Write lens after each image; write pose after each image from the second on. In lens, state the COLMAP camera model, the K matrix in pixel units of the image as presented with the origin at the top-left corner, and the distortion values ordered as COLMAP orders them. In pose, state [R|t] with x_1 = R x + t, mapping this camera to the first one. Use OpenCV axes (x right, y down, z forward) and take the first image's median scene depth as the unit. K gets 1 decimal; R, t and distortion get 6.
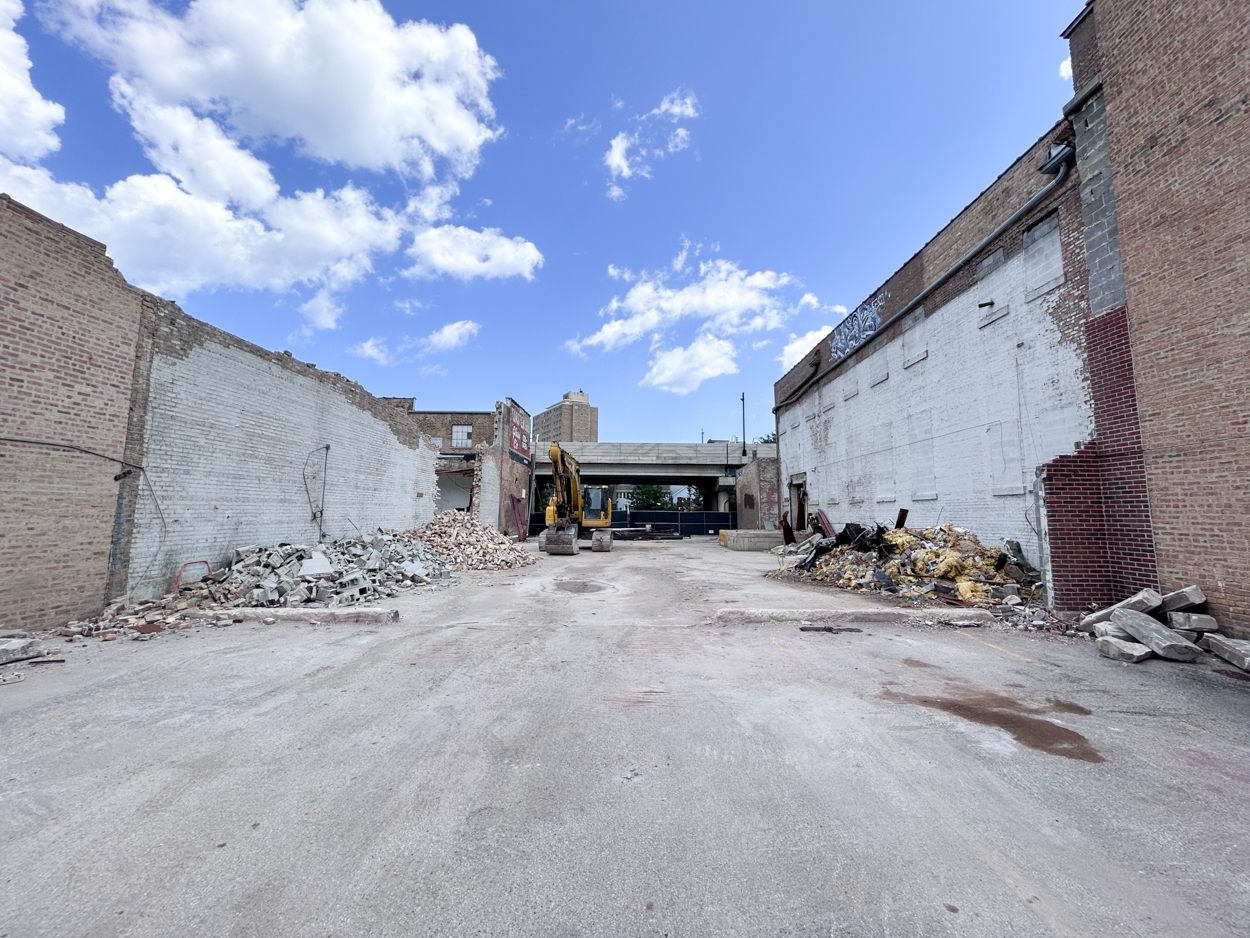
lens RADIAL K [[536.6, 0, 640.7], [0, 536.6, 442.9], [0, 0, 1]] dist [0.001850, 0.000075]
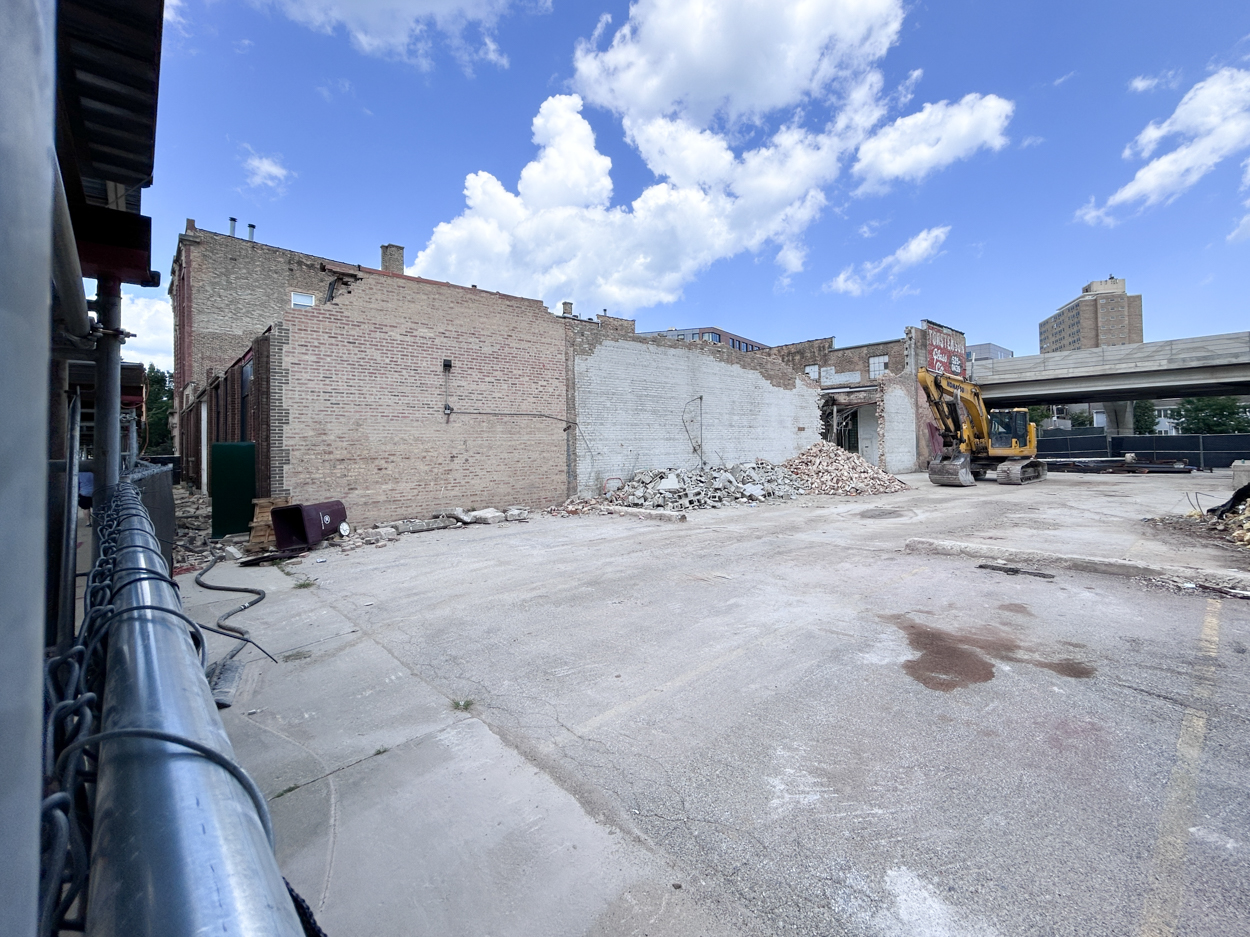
lens RADIAL K [[547.1, 0, 663.2], [0, 547.1, 437.7], [0, 0, 1]] dist [-0.001378, -0.000405]
pose [[0.676681, -0.028027, -0.735743, 0.556515], [0.115918, 0.990869, 0.068867, 0.003150], [0.727094, -0.131887, 0.673751, 0.009550]]
